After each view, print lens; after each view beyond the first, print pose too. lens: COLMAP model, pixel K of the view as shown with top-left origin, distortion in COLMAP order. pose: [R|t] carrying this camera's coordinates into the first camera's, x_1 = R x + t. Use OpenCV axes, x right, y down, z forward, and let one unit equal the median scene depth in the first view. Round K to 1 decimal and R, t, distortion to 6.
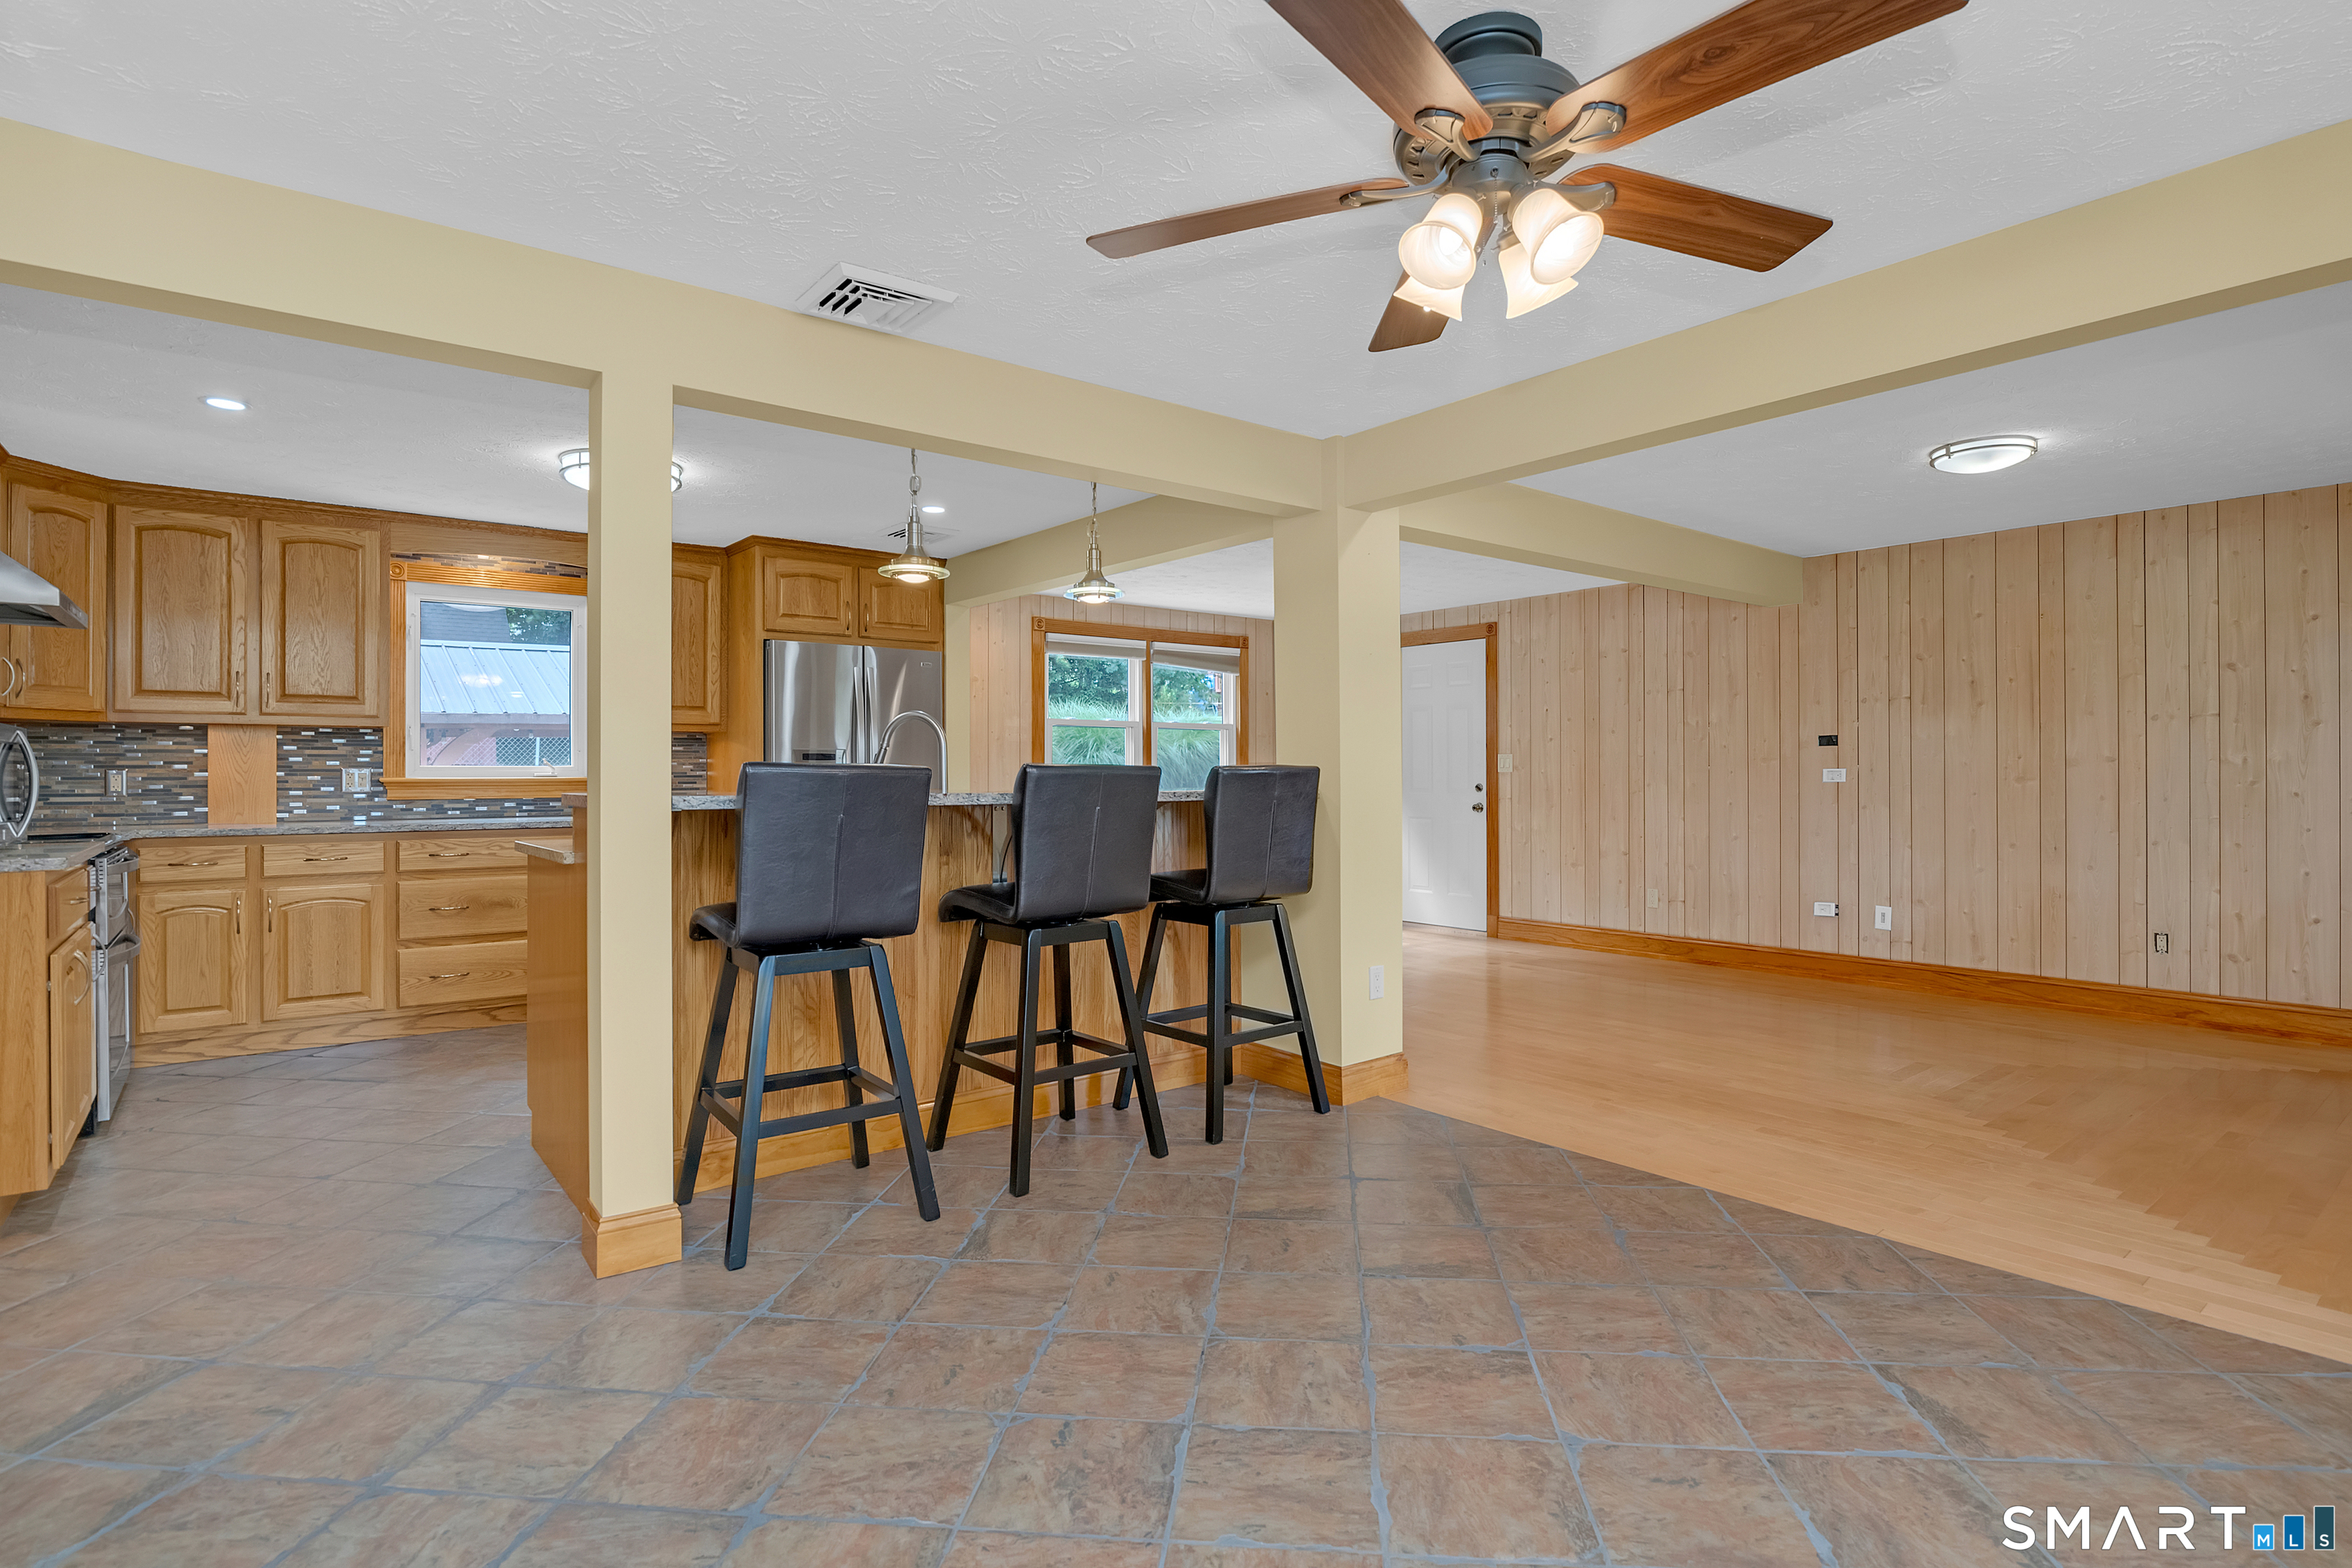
lens RADIAL K [[1162.8, 0, 1174.8], [0, 1162.8, 789.7], [0, 0, 1]] dist [-0.010401, -0.000019]
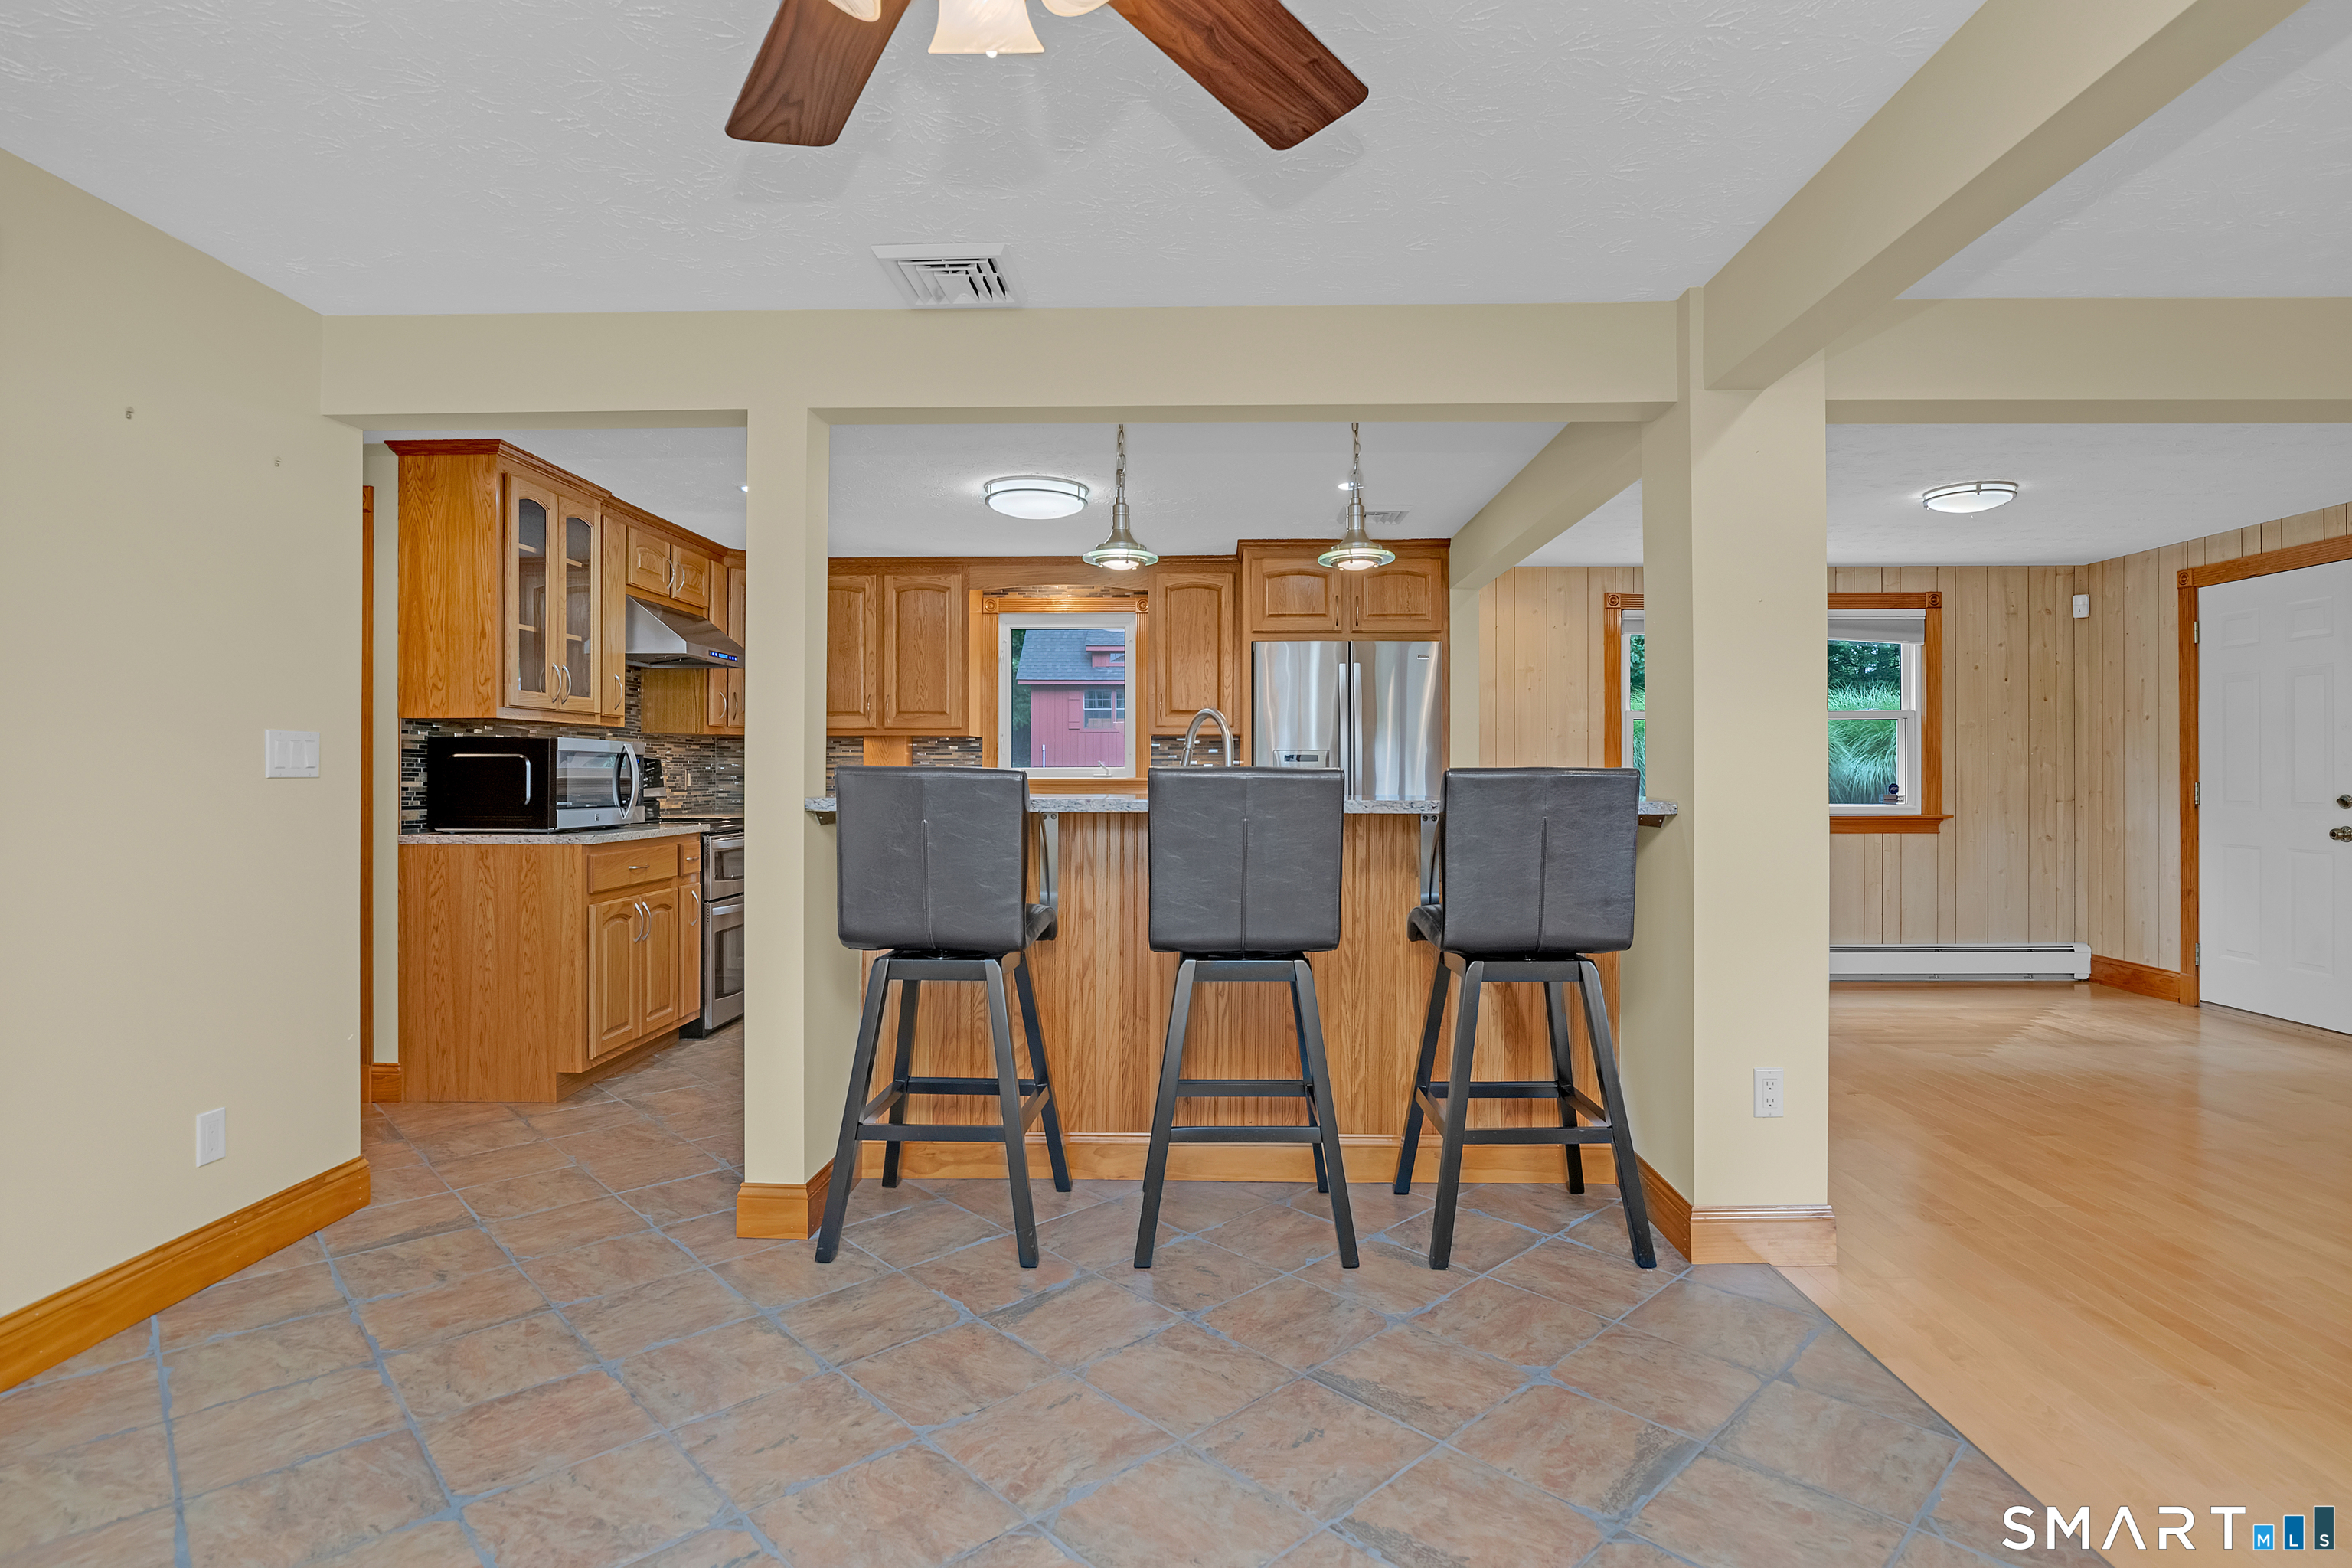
lens RADIAL K [[1162.8, 0, 1185.1], [0, 1162.8, 777.8], [0, 0, 1]] dist [-0.010401, -0.000019]
pose [[0.769454, 0.004330, -0.638687, 0.250848], [-0.012360, 0.999891, -0.008111, -0.003743], [0.638582, 0.014135, 0.769424, 0.202585]]
